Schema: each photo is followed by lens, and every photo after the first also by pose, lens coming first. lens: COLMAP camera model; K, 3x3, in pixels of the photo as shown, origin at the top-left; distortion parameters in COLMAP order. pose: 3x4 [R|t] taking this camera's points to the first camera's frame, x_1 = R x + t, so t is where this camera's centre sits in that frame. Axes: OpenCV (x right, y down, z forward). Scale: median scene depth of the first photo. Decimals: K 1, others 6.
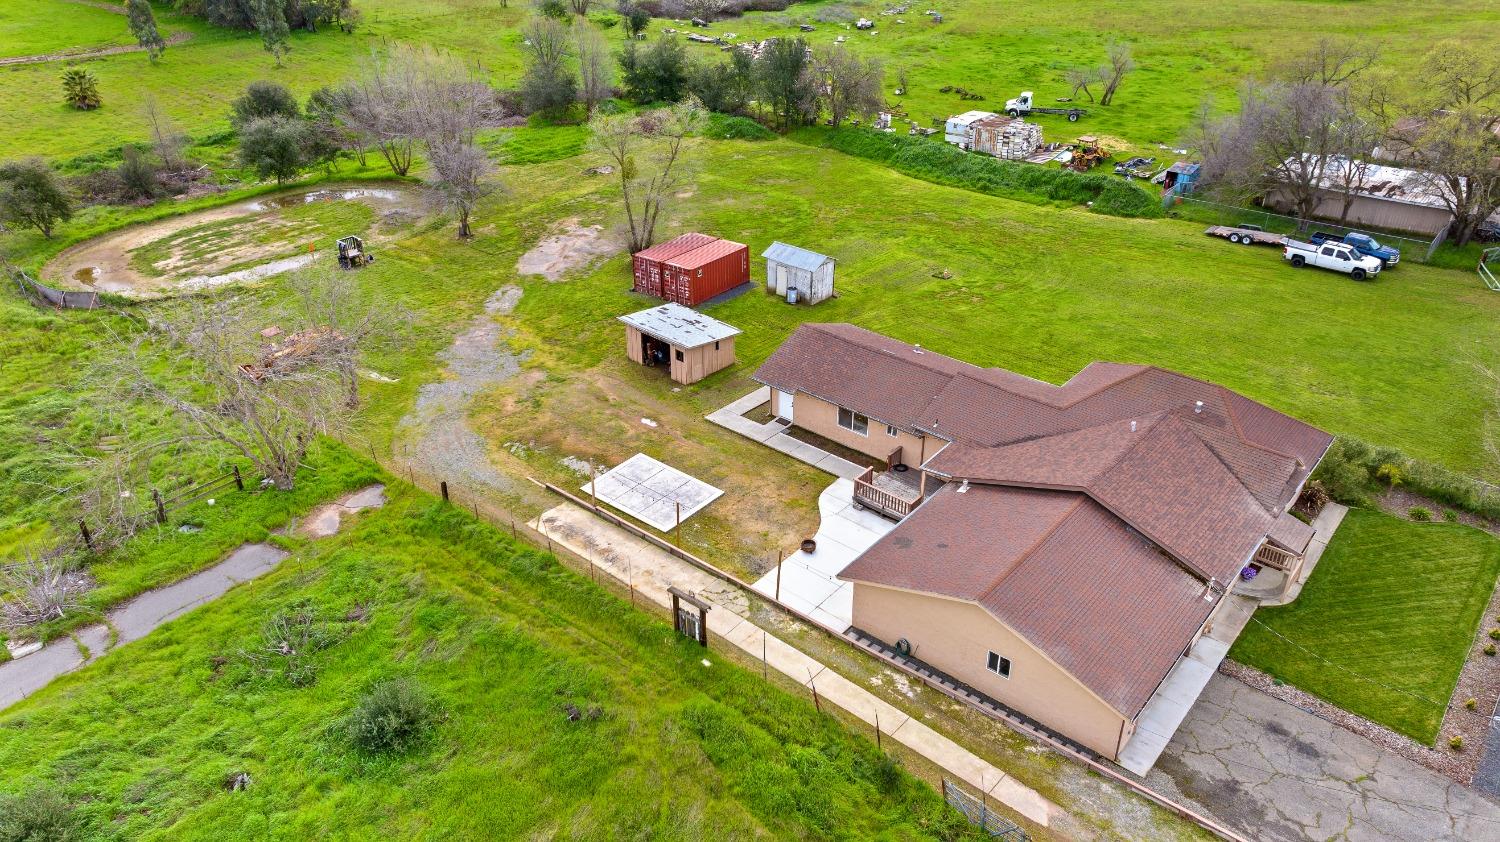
lens RADIAL K [[1058.1, 0, 745.6], [0, 1058.1, 417.3], [0, 0, 1]] dist [-0.019040, 0.009465]
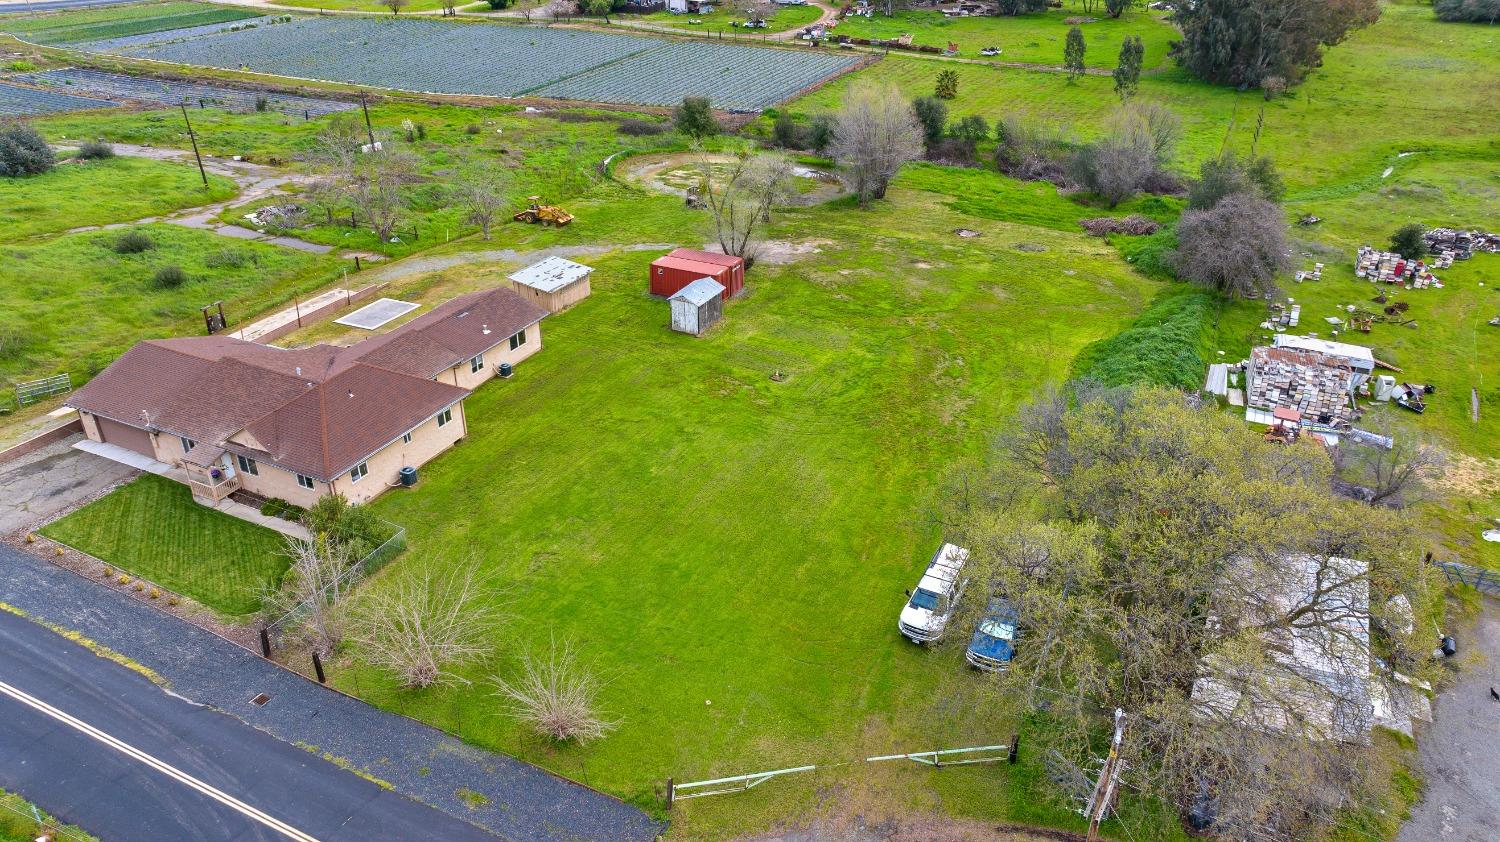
lens RADIAL K [[1058.1, 0, 748.0], [0, 1058.1, 423.6], [0, 0, 1]] dist [-0.019040, 0.009465]
pose [[0.242656, 0.459772, -0.854241, 0.979094], [-0.477057, 0.823286, 0.307598, -0.364403], [0.844710, 0.332882, 0.419112, 0.535178]]
